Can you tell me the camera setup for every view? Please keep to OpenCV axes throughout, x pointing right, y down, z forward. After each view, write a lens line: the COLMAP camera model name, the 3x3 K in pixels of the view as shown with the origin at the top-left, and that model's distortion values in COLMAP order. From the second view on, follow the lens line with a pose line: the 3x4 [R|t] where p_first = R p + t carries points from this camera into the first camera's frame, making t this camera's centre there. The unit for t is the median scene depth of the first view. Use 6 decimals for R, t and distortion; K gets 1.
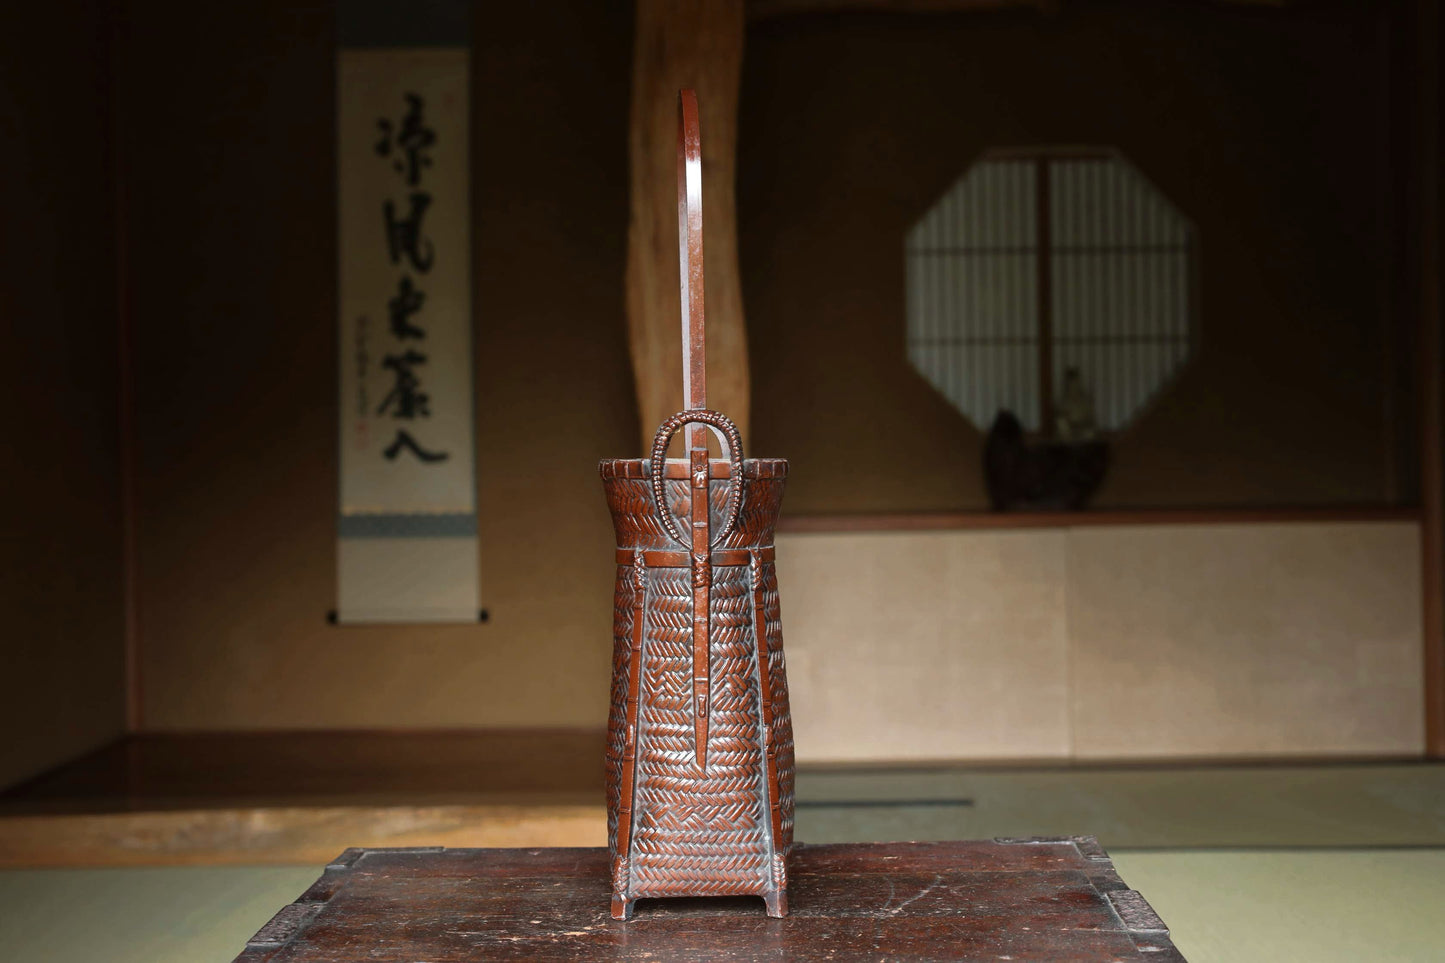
lens RADIAL K [[2136.4, 0, 722.5], [0, 2136.4, 481.5], [0, 0, 1]] dist [0.003222, 0.006894]
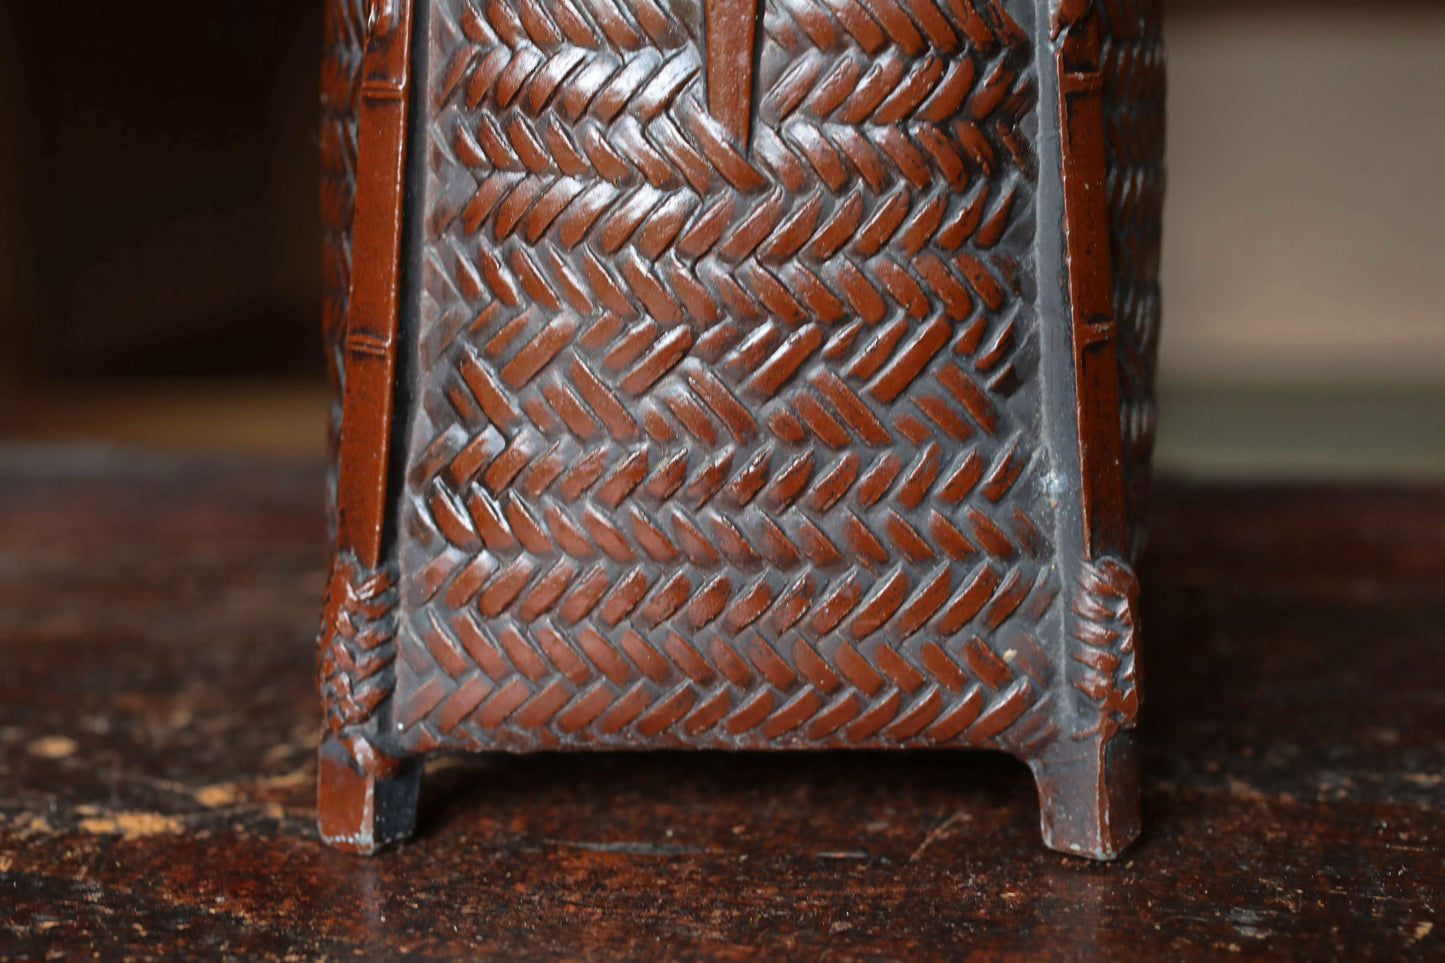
lens RADIAL K [[2139.7, 0, 722.5], [0, 2139.7, 481.5], [0, 0, 1]] dist [0.006990, -0.030629]
pose [[0.997223, 0.013946, -0.073160, 0.004386], [-0.001340, 0.985512, 0.169599, 0.131694], [0.074466, -0.169030, 0.982794, 0.794746]]
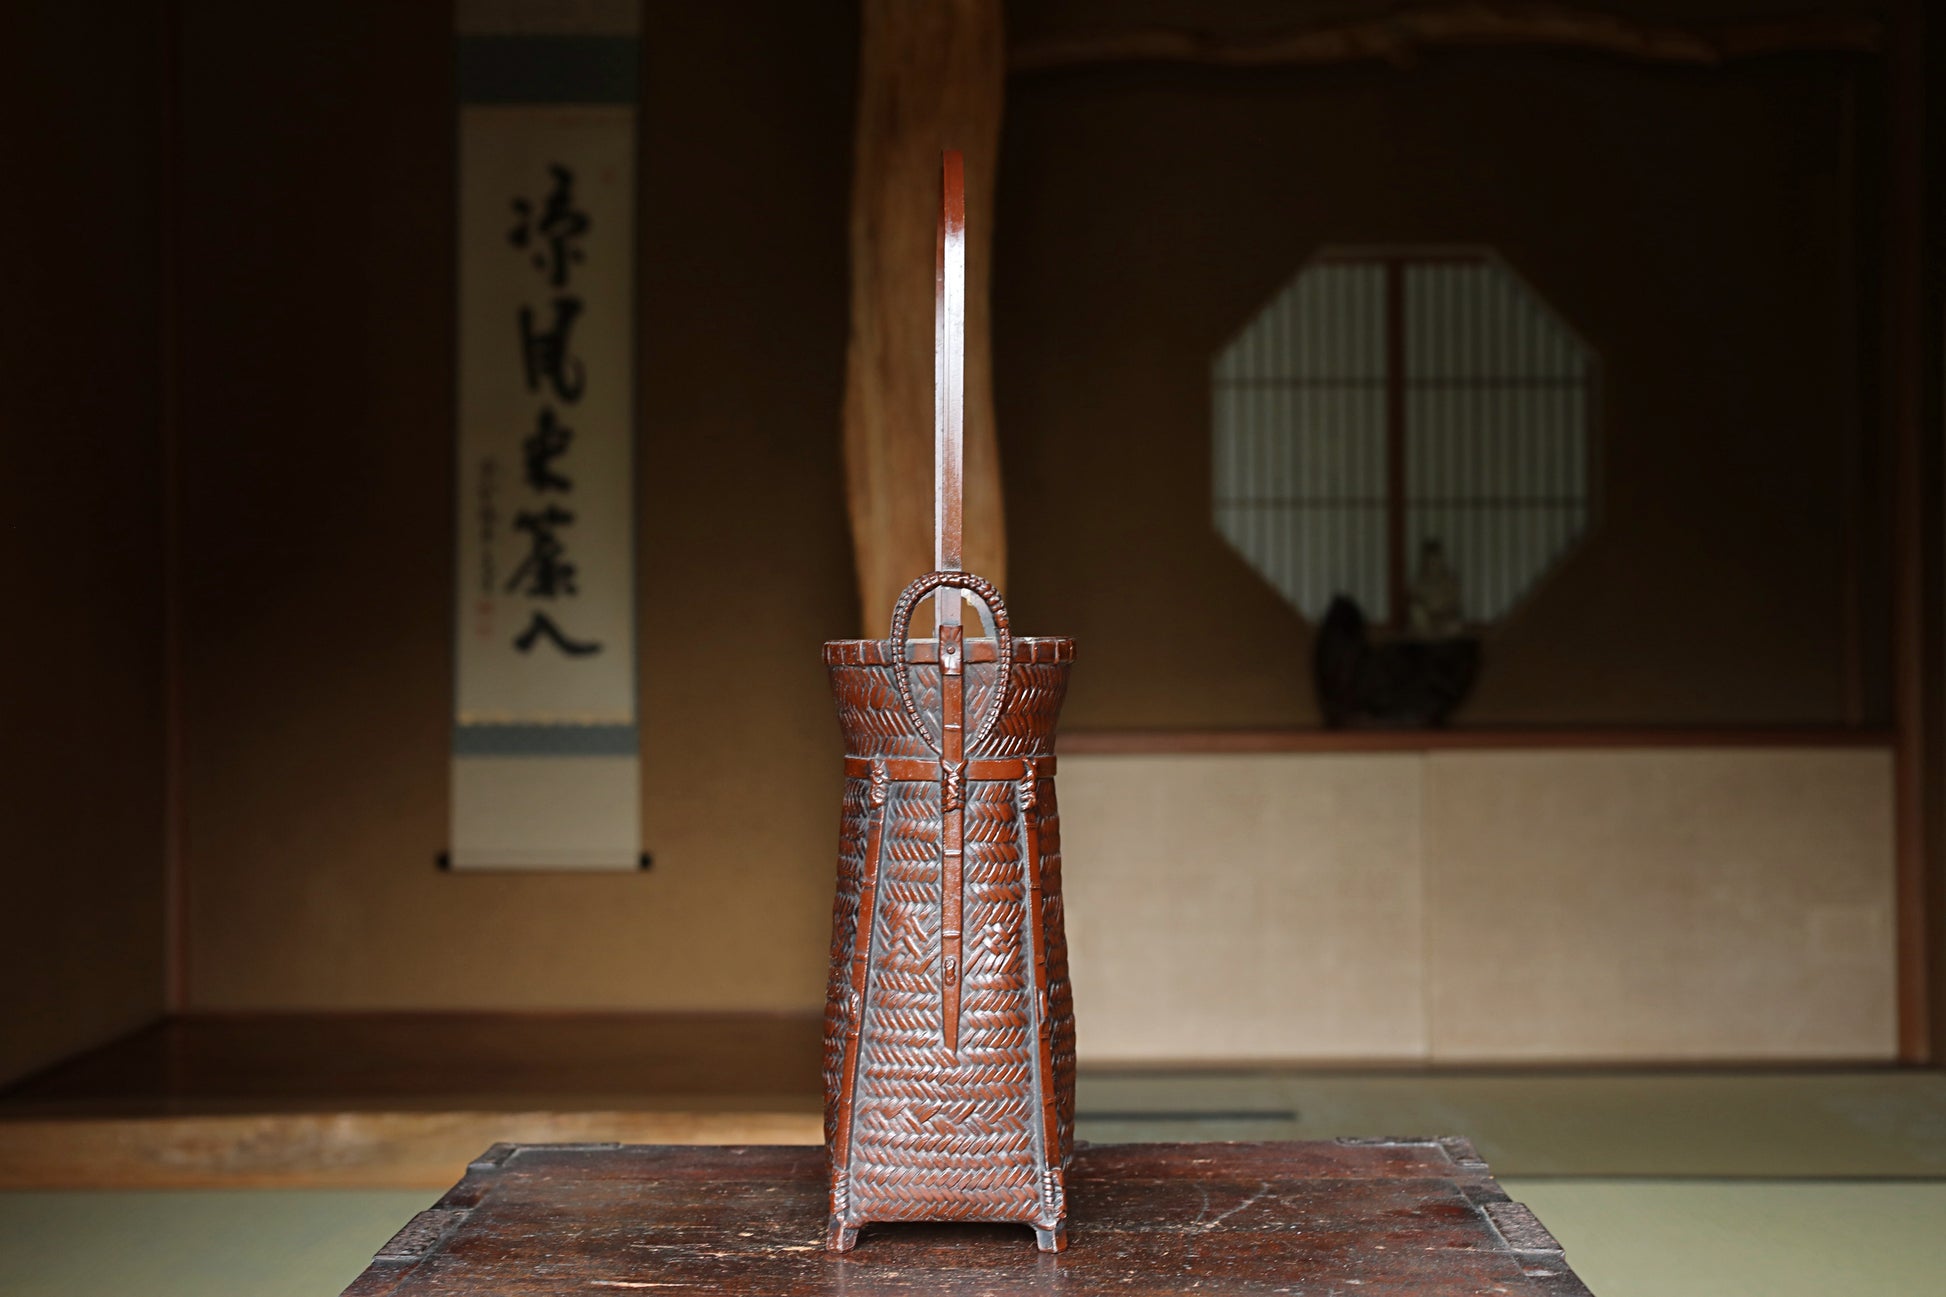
lens RADIAL K [[2881.6, 0, 973.0], [0, 2881.6, 648.5], [0, 0, 1]] dist [0.006990, -0.030629]
pose [[0.999924, 0.010753, 0.006086, -0.009377], [-0.010659, 0.999827, -0.015230, 0.006219], [-0.006249, 0.015164, 0.999865, -0.031506]]
